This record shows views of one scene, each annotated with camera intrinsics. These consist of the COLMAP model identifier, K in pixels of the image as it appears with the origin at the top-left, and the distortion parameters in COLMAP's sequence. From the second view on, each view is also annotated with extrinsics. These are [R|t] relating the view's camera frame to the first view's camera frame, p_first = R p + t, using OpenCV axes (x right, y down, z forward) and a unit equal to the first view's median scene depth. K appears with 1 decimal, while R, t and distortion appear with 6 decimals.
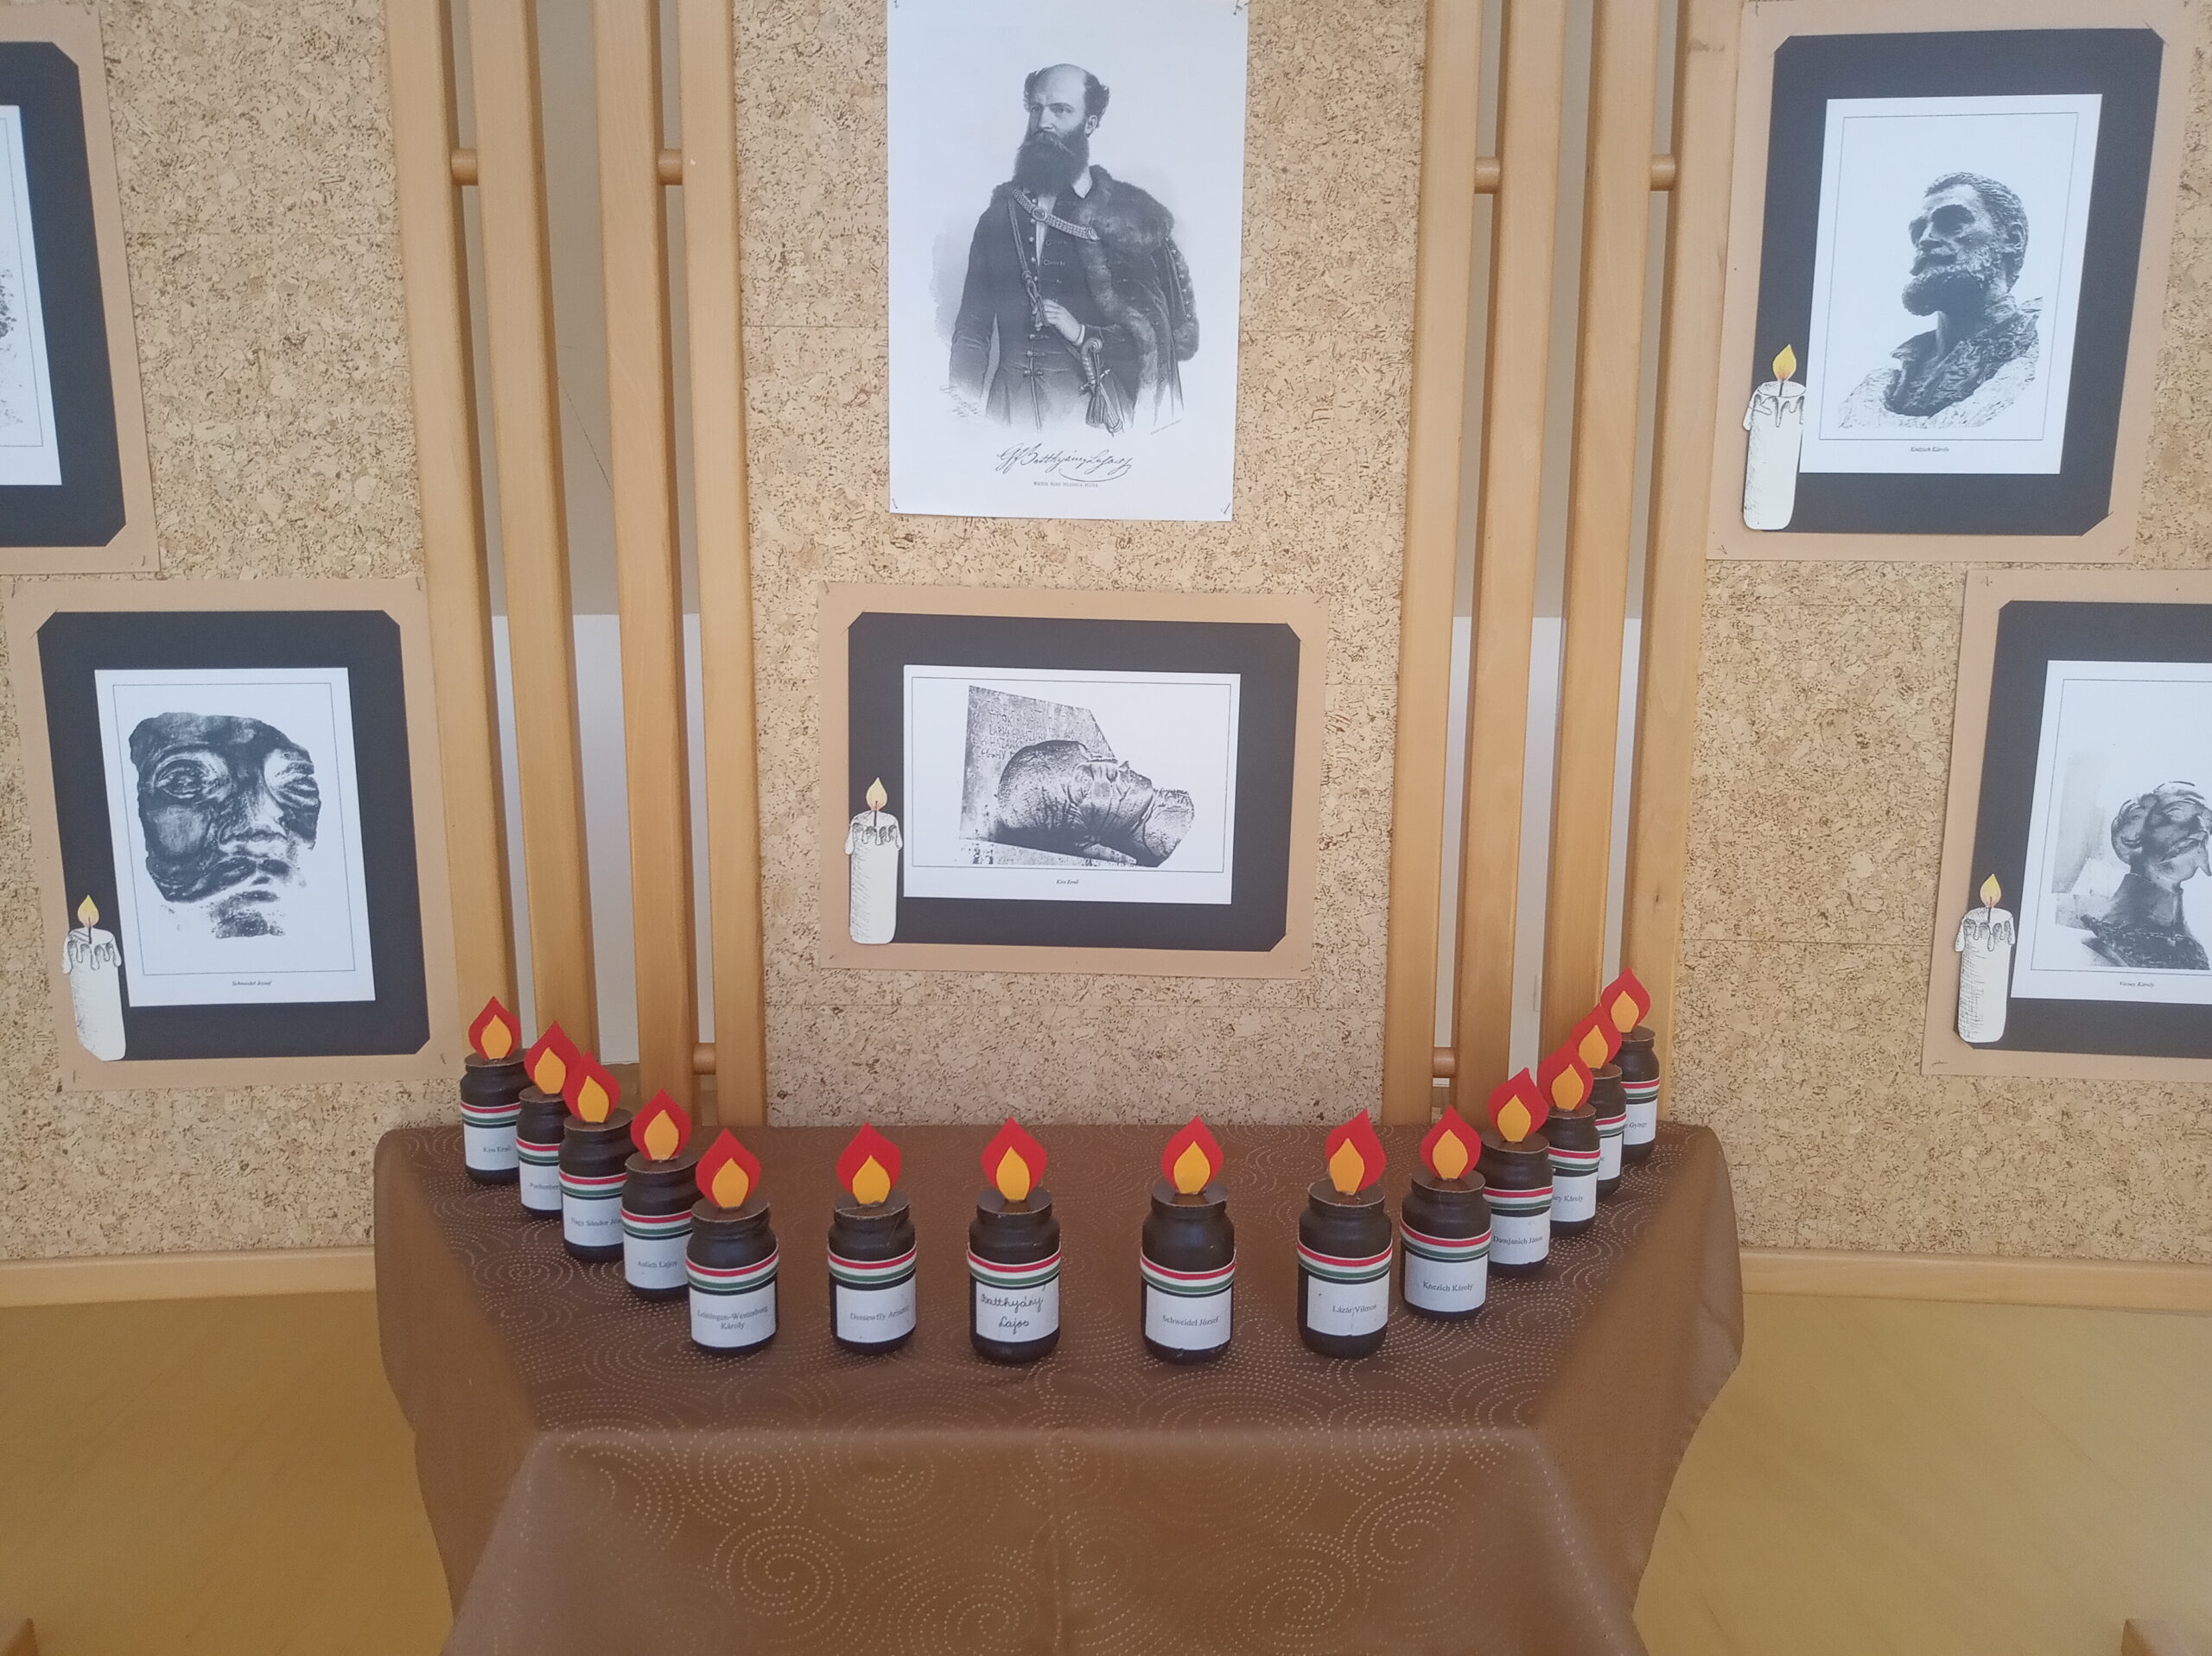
lens RADIAL K [[1729.2, 0, 1100.9], [0, 1729.2, 827.2], [0, 0, 1]] dist [-0.003107, -0.019370]
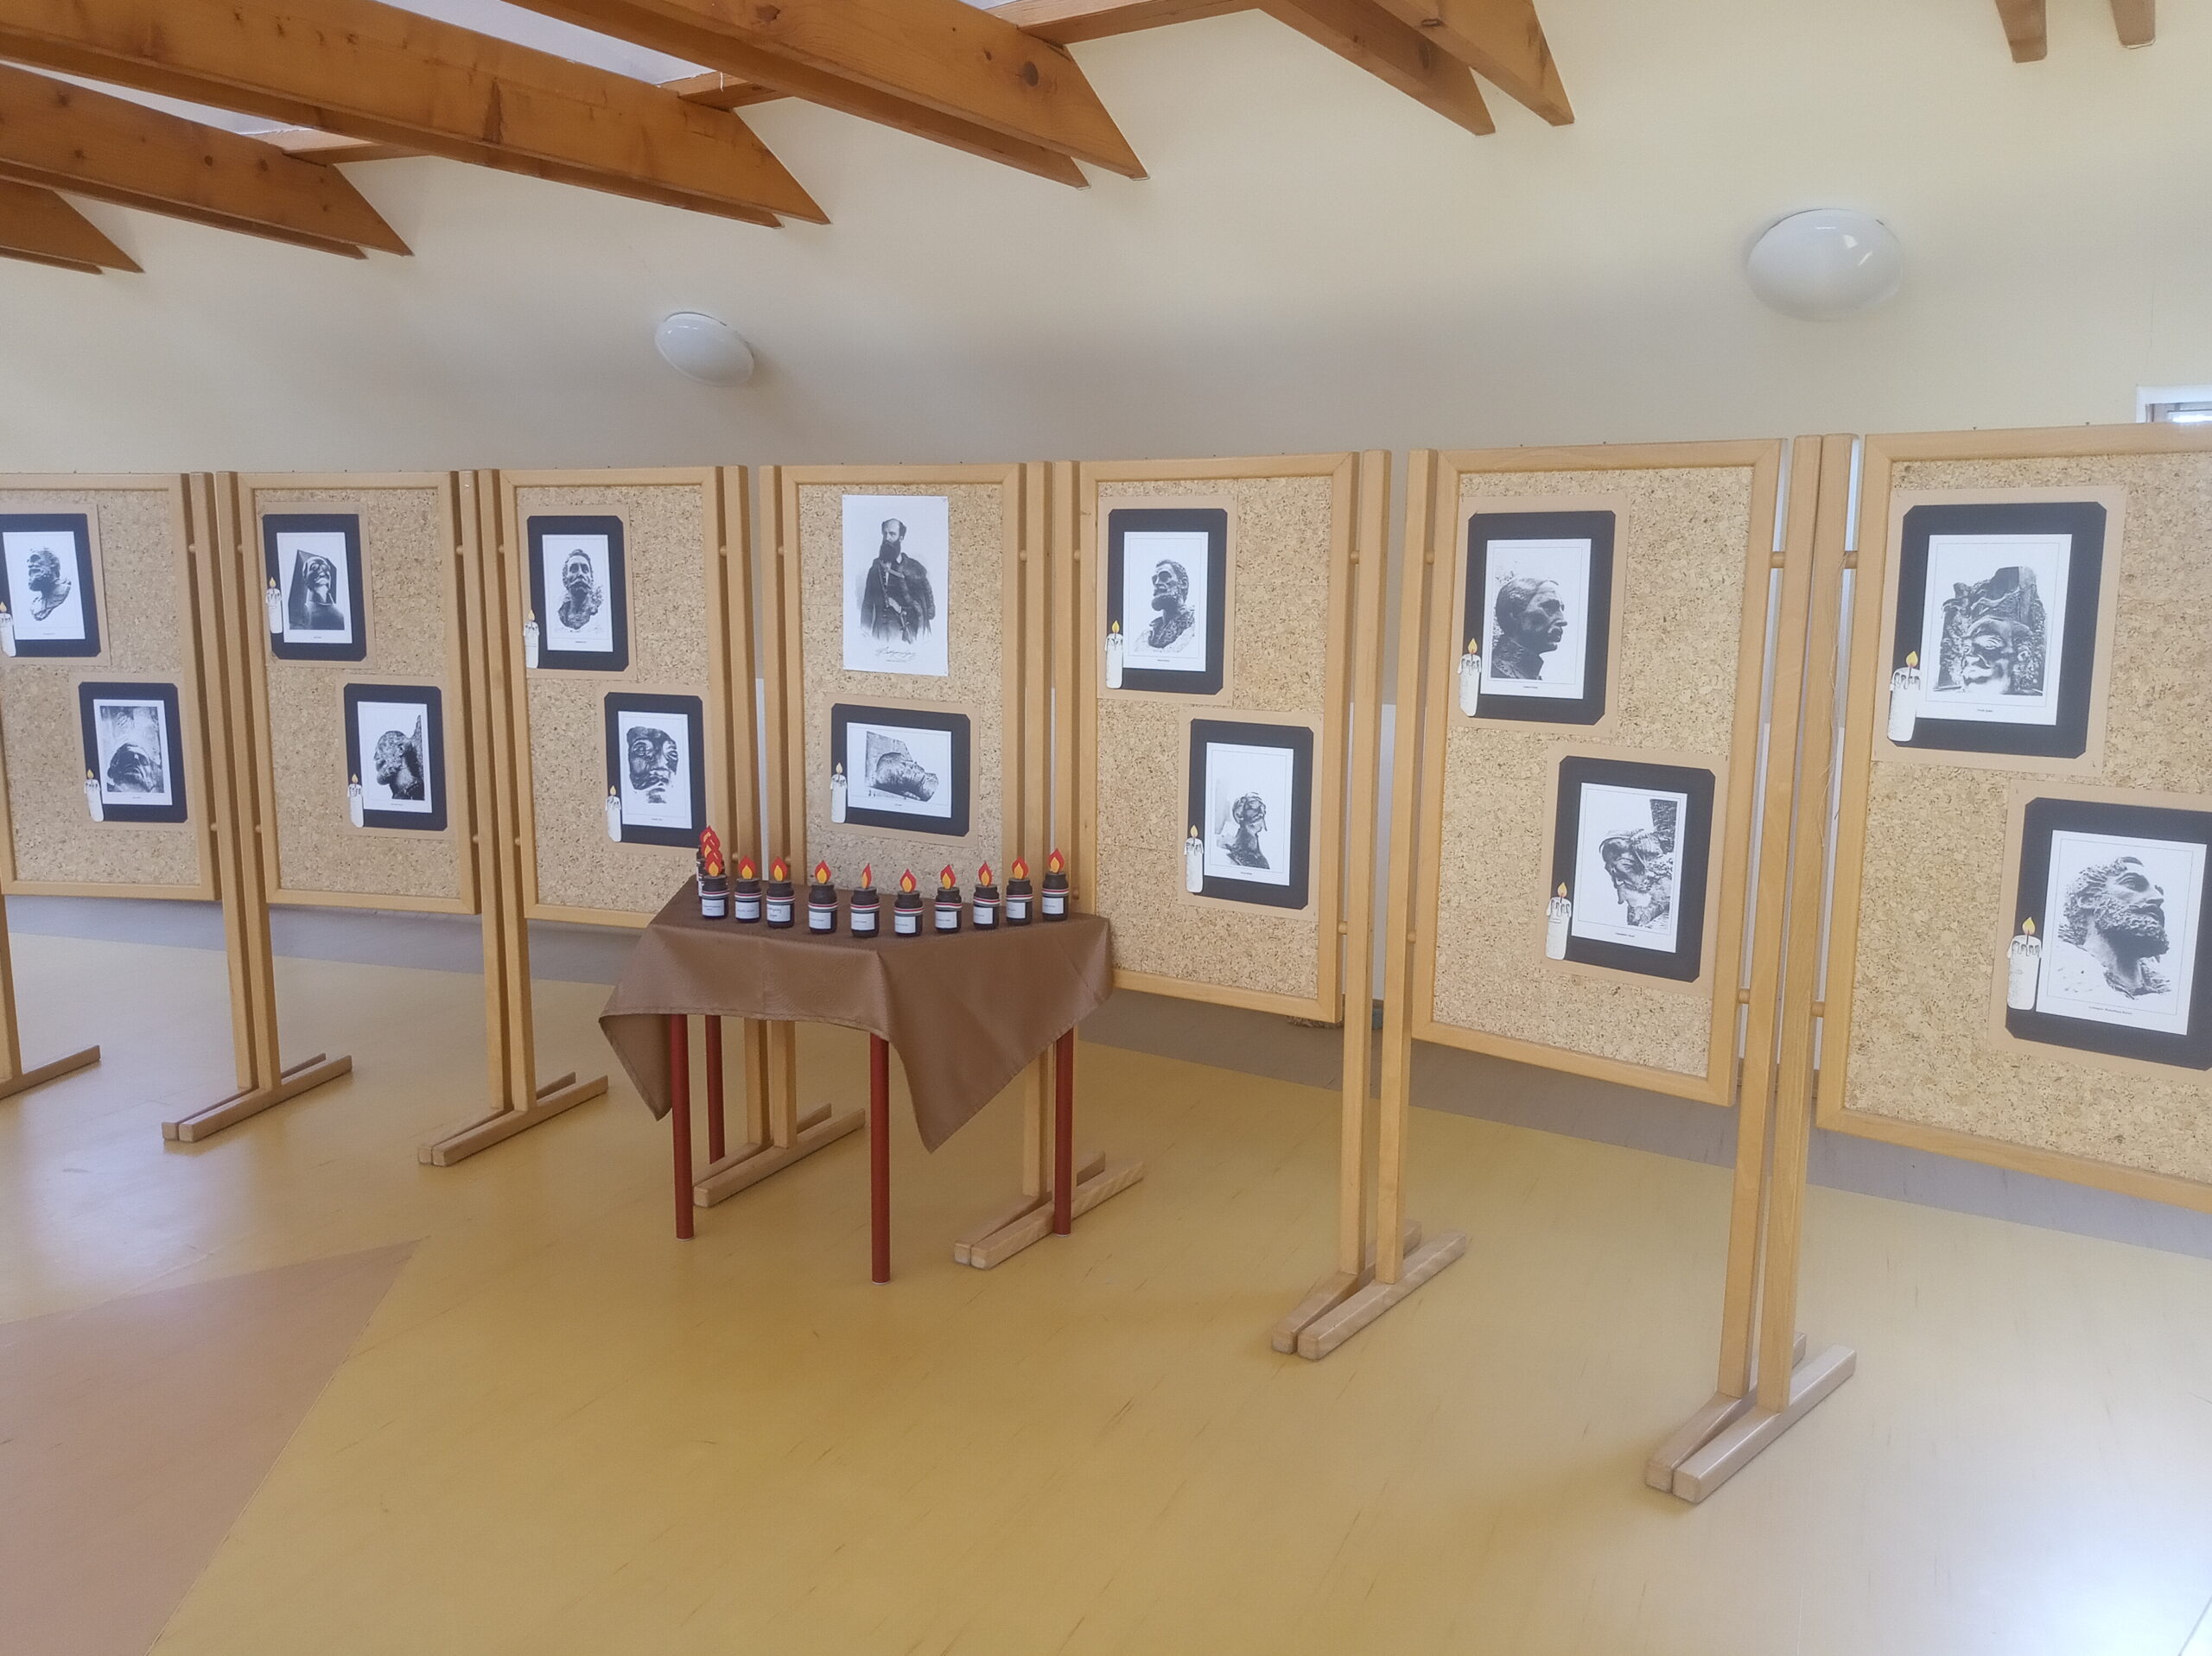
lens RADIAL K [[1729.2, 0, 1105.9], [0, 1729.2, 830.0], [0, 0, 1]] dist [-0.003107, -0.019370]
pose [[0.899742, 0.075386, -0.429861, 1.518365], [-0.086100, 0.996271, -0.005495, 0.060777], [0.427844, 0.041955, 0.902878, -1.382648]]
